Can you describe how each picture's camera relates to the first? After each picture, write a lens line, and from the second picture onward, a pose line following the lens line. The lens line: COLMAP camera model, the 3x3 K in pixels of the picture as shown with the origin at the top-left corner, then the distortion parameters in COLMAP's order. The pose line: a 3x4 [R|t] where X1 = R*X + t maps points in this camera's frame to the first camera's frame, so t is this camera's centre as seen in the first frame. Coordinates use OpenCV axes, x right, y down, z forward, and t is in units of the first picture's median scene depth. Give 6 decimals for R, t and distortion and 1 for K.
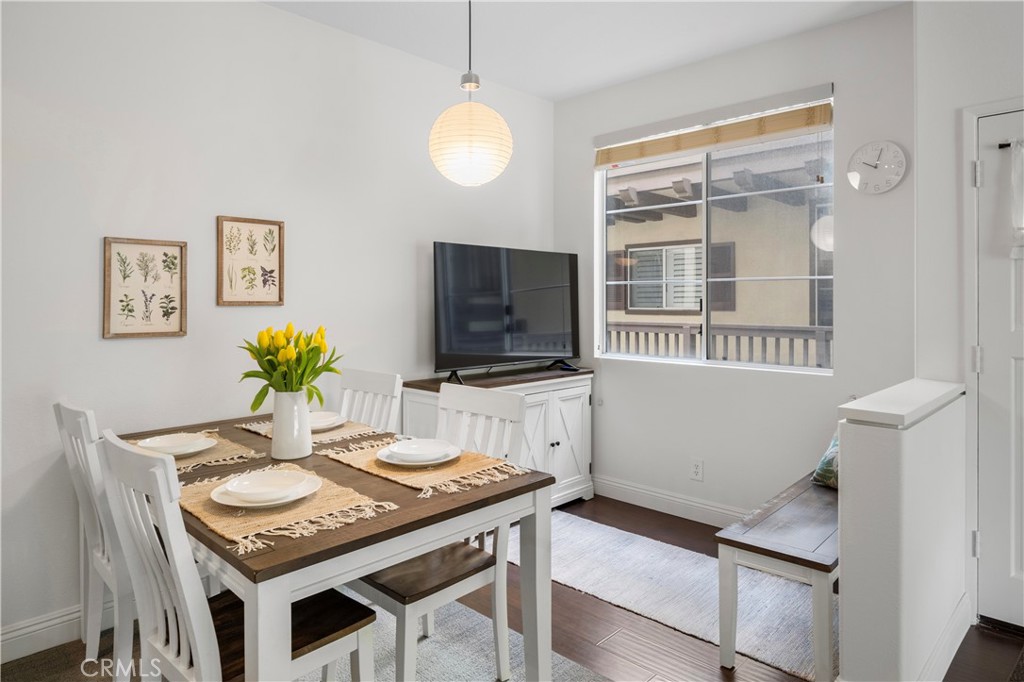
lens RADIAL K [[613.3, 0, 512.5], [0, 613.3, 299.6], [0, 0, 1]] dist [-0.002338, -0.000330]
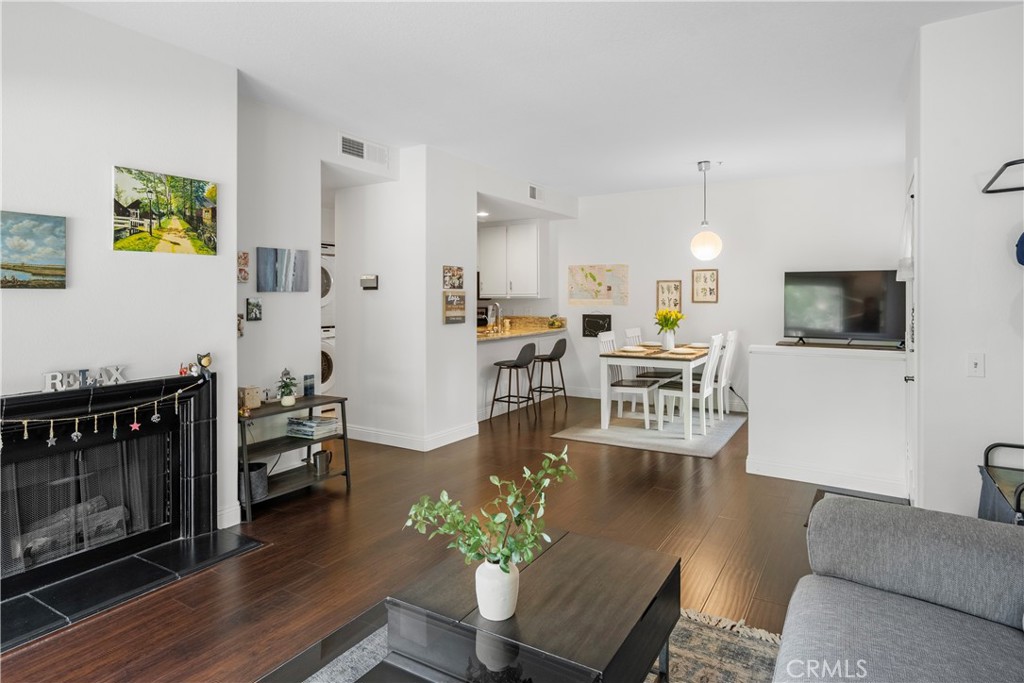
lens RADIAL K [[572.9, 0, 510.4], [0, 572.9, 295.9], [0, 0, 1]] dist [0.000978, -0.000007]
pose [[0.232409, 0.000389, -0.972618, 1.879950], [0.001711, 0.999998, 0.000809, -0.023940], [0.972617, -0.001852, 0.232408, -0.393729]]
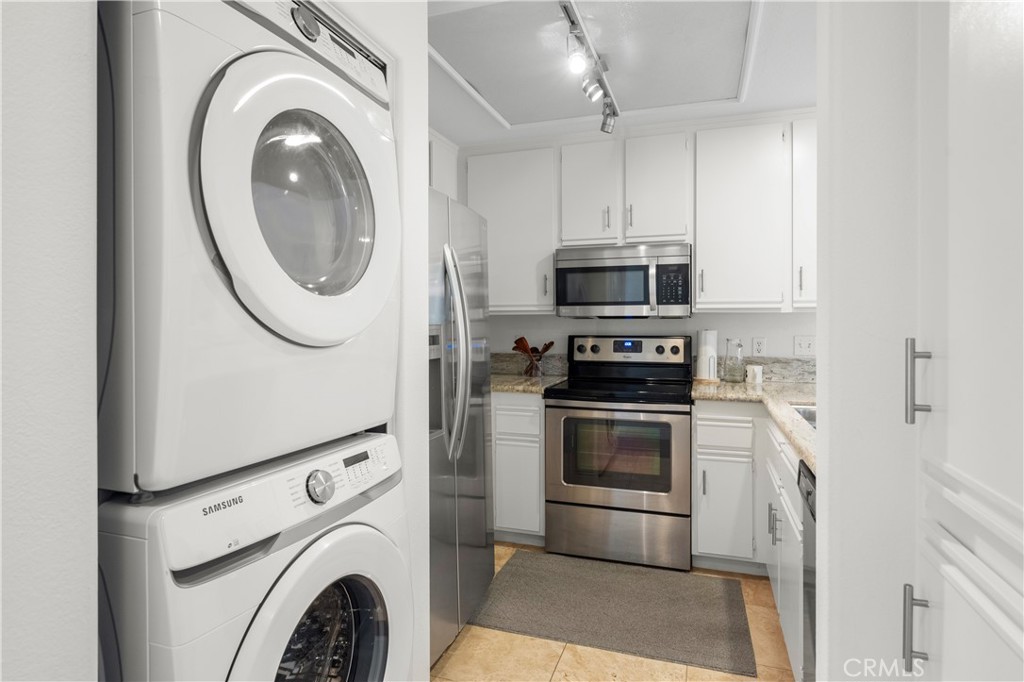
lens RADIAL K [[553.0, 0, 512.1], [0, 553.0, 313.7], [0, 0, 1]] dist [0.001595, 0.000080]
pose [[0.431229, -0.010674, -0.902180, -0.290743], [-0.001144, 0.999923, -0.012377, 0.008311], [0.902242, 0.006369, 0.431183, -0.690339]]
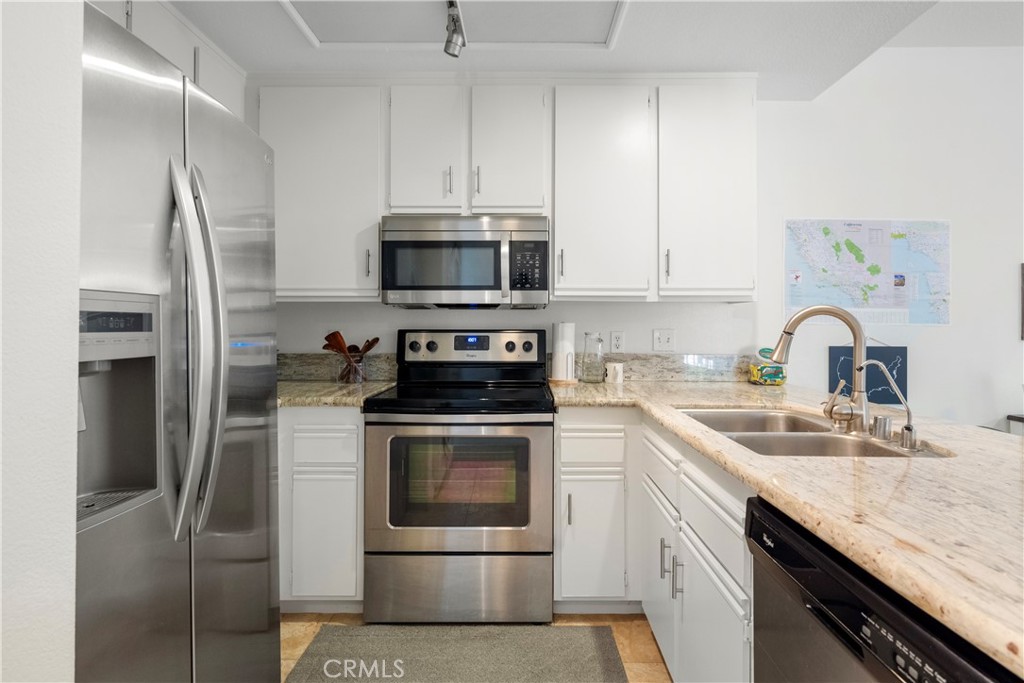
lens RADIAL K [[518.0, 0, 515.1], [0, 518.0, 324.1], [0, 0, 1]] dist [0.000356, -0.000338]
pose [[0.695475, -0.000737, -0.718550, -0.576180], [-0.005747, 0.999962, -0.006588, 0.039392], [0.718528, 0.008711, 0.695444, -0.515910]]
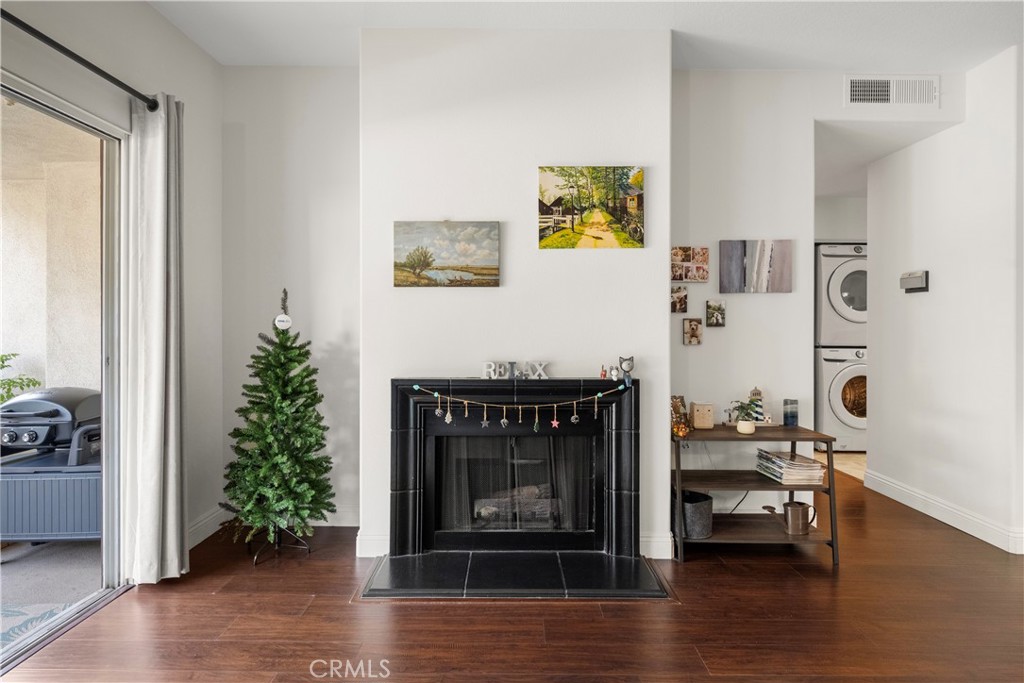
lens RADIAL K [[518.0, 0, 515.1], [0, 518.0, 324.1], [0, 0, 1]] dist [0.000356, -0.000338]
pose [[-0.710212, 0.000224, -0.703988, 1.409408], [-0.000292, 1.000000, 0.000612, 0.033297], [0.703988, 0.000640, -0.710212, -0.193365]]
